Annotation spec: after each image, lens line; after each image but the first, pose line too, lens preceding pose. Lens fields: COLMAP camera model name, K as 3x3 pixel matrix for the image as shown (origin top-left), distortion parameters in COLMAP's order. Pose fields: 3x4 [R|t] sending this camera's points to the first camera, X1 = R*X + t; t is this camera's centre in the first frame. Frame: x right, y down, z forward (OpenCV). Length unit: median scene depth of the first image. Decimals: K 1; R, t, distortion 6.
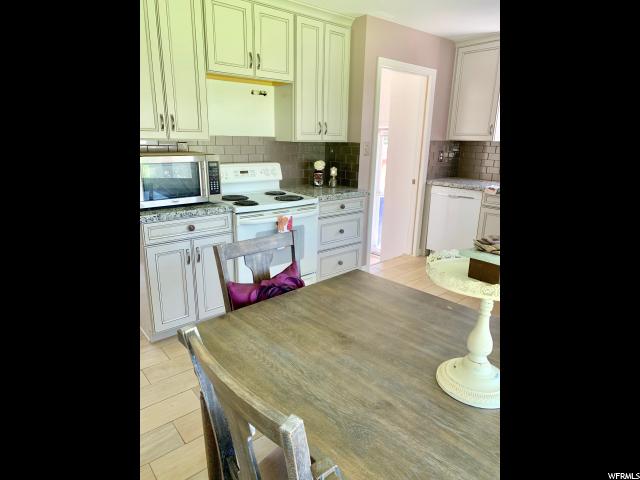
lens RADIAL K [[373.8, 0, 320.0], [0, 373.8, 240.0], [0, 0, 1]] dist [0.016024, -0.000235]
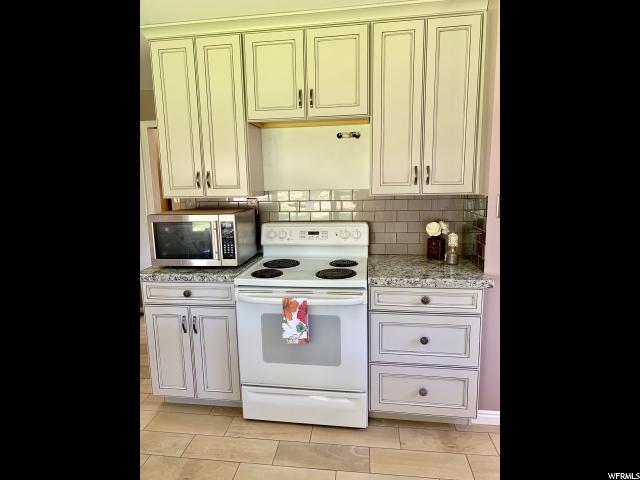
lens RADIAL K [[373.8, 0, 320.0], [0, 373.8, 240.0], [0, 0, 1]] dist [0.016024, -0.000235]
pose [[0.663368, 0.078611, -0.744152, 0.452407], [-0.171192, 0.984036, -0.048655, -0.146736], [0.728447, 0.159669, 0.666236, 0.535372]]
